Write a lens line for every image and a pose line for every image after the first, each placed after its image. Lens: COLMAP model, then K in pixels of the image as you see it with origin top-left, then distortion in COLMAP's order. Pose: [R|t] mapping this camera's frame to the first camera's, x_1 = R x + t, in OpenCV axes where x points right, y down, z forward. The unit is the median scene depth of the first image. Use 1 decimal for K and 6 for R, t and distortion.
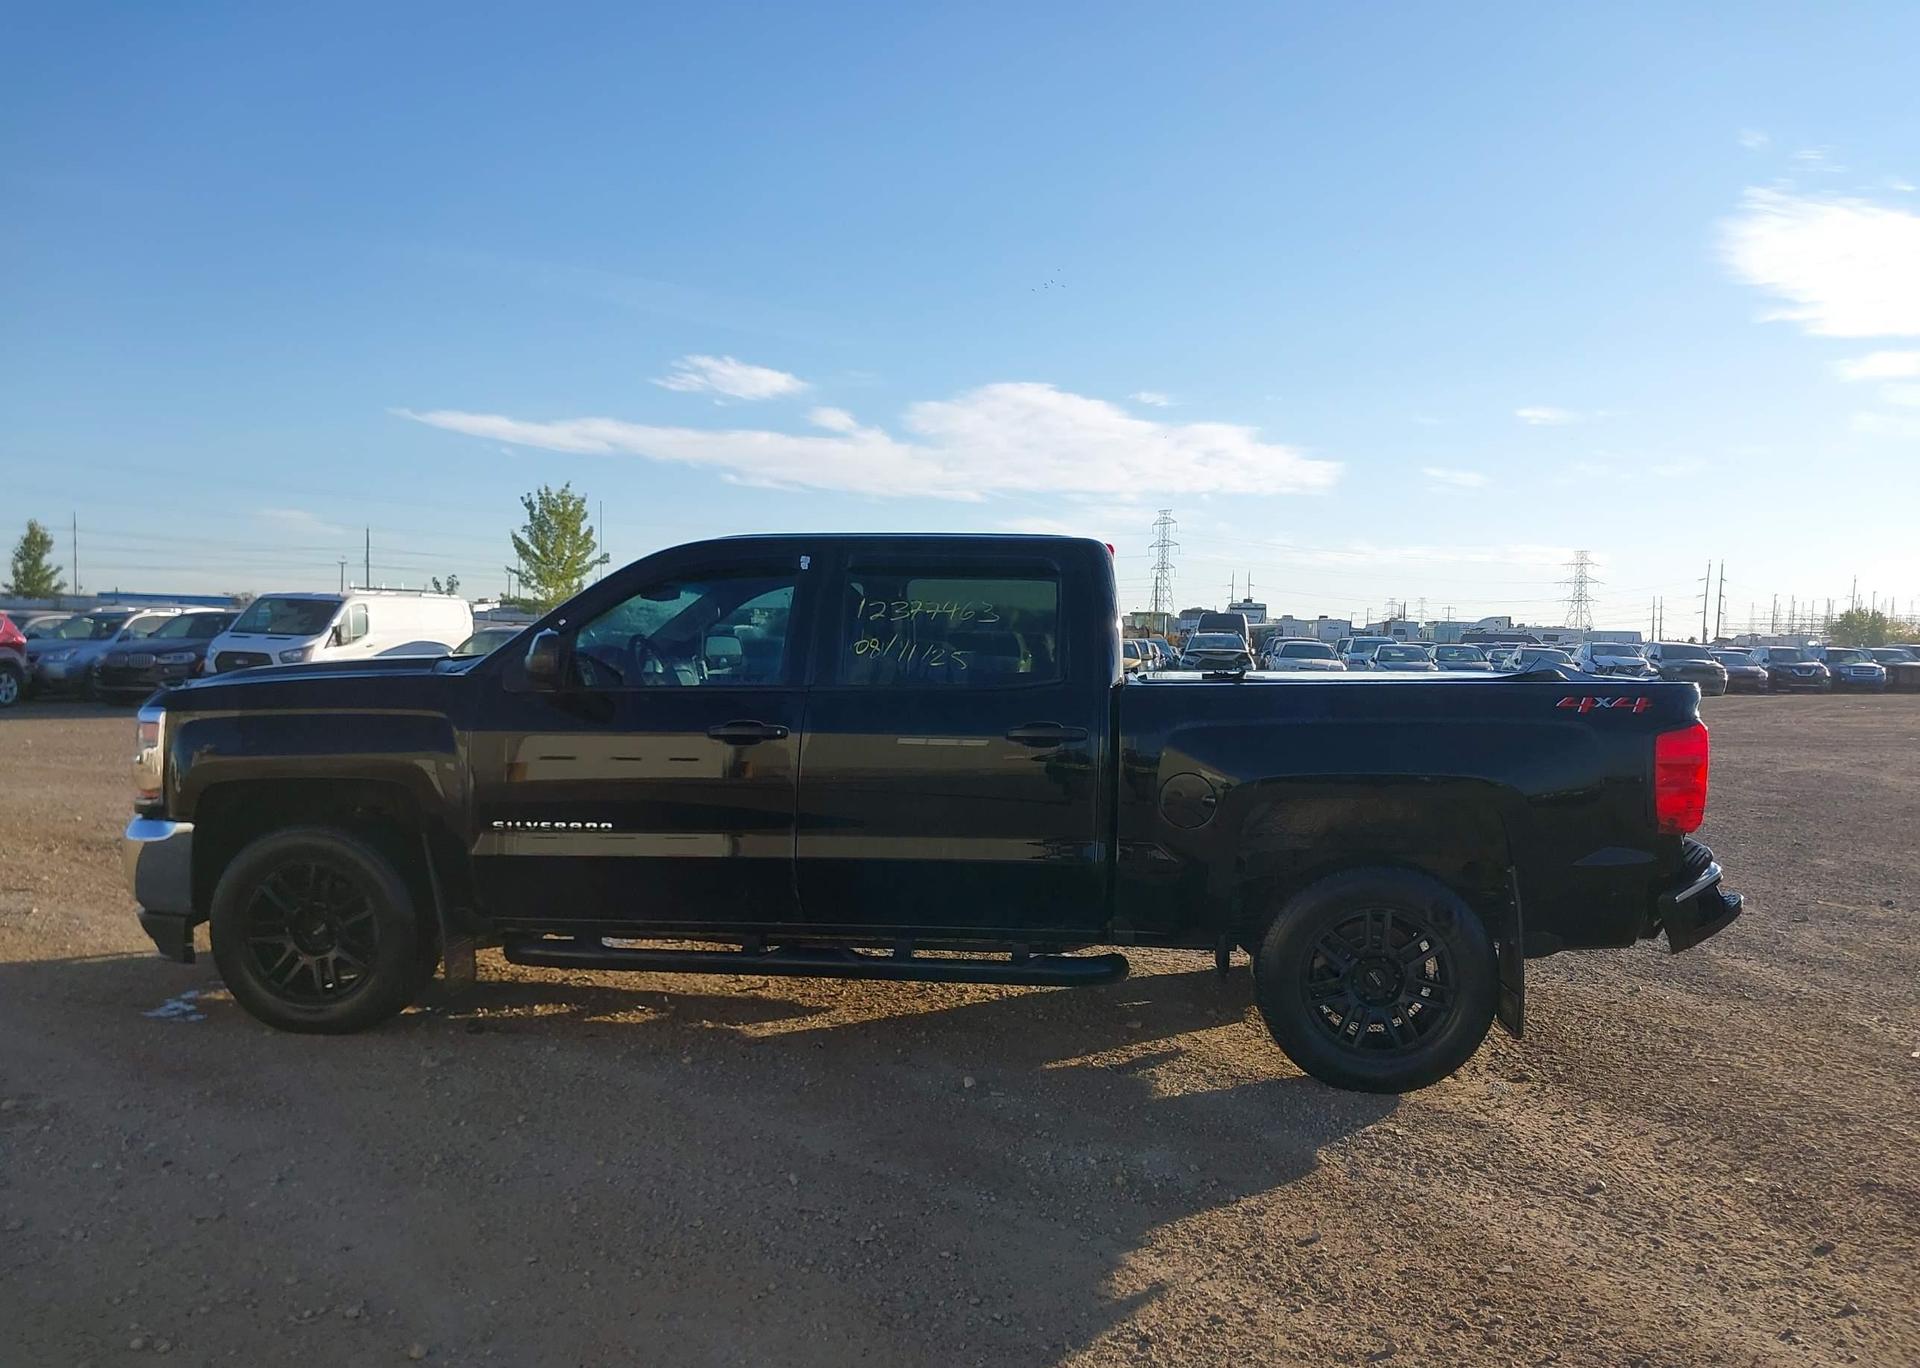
lens RADIAL K [[1486.7, 0, 971.3], [0, 1486.7, 731.8], [0, 0, 1]] dist [0.046096, -0.057933]
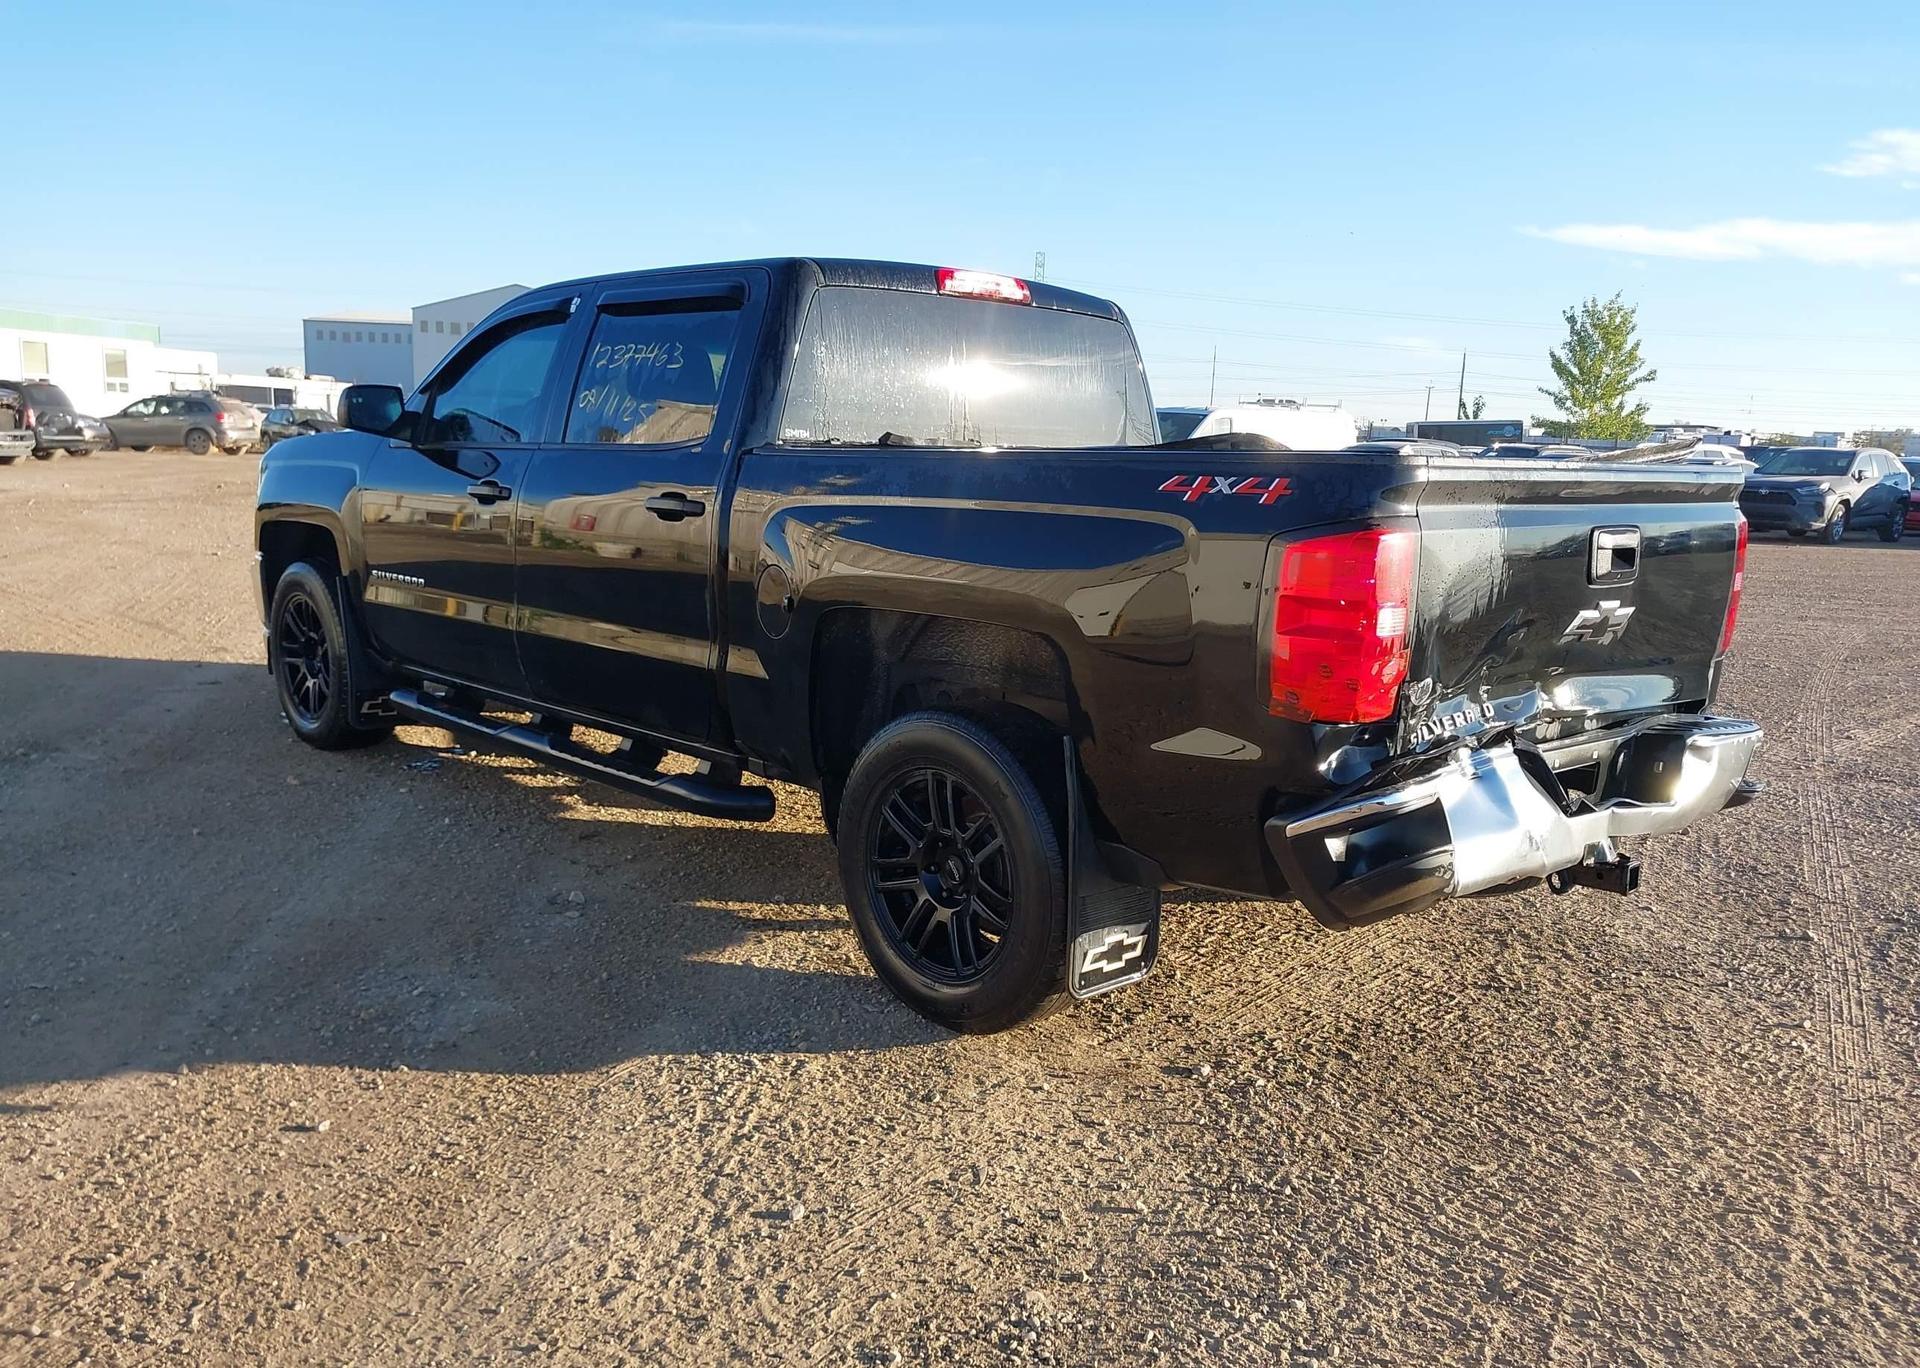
lens RADIAL K [[1486.7, 0, 954.3], [0, 1486.7, 749.4], [0, 0, 1]] dist [0.046096, -0.057933]
pose [[0.759839, 0.142399, -0.634324, 0.632775], [-0.062960, 0.987248, 0.146209, 0.004222], [0.647056, -0.071158, 0.759115, 0.420915]]
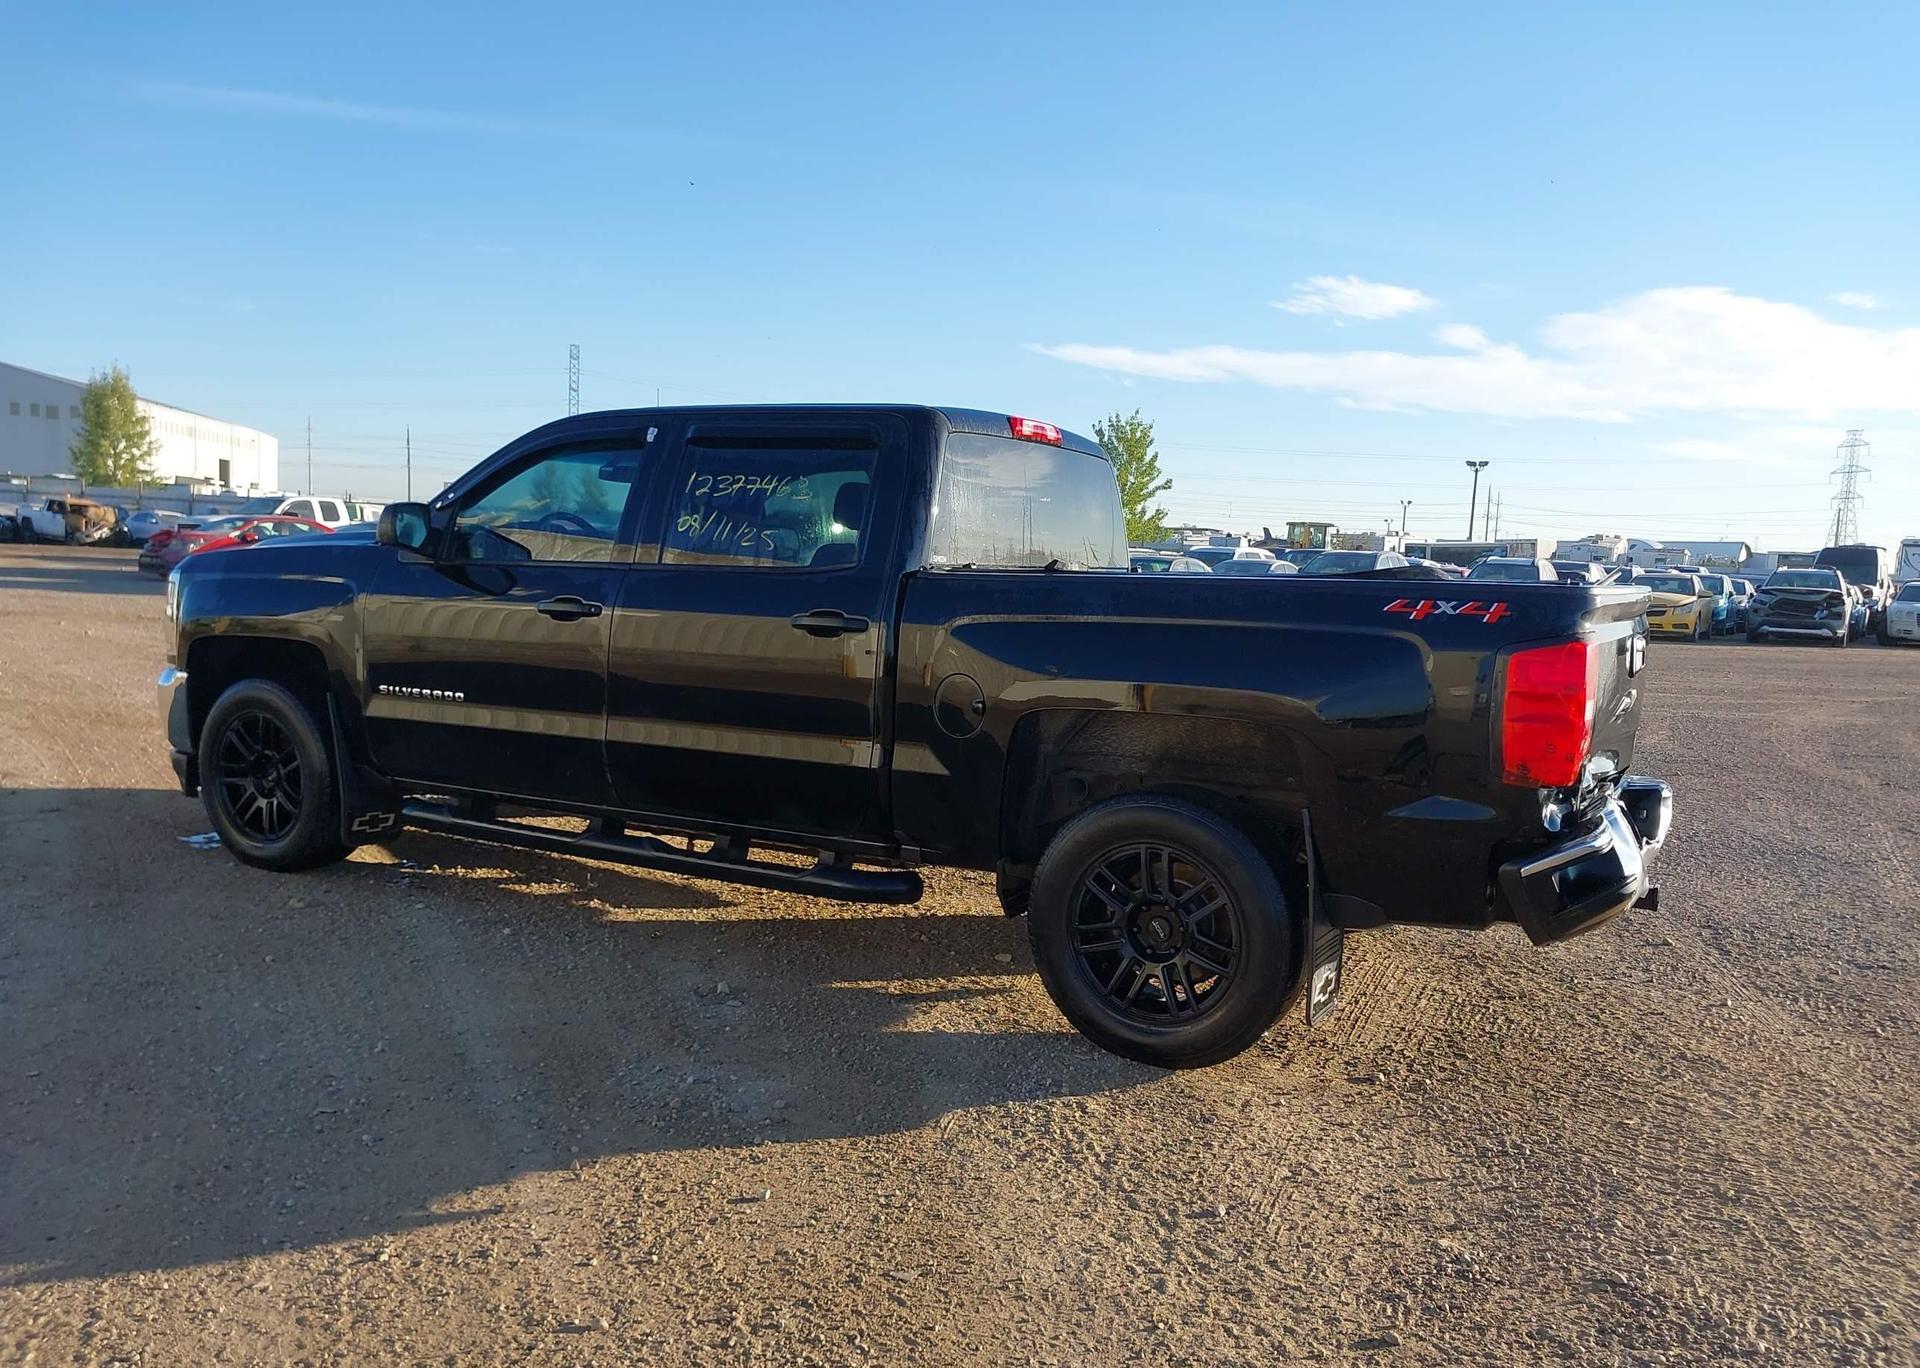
lens RADIAL K [[1486.7, 0, 954.0], [0, 1486.7, 750.3], [0, 0, 1]] dist [0.046096, -0.057933]
pose [[0.917266, 0.073316, -0.391469, 0.430893], [-0.050242, 0.996359, 0.068879, 0.011775], [0.395094, -0.043512, 0.917610, 0.178152]]
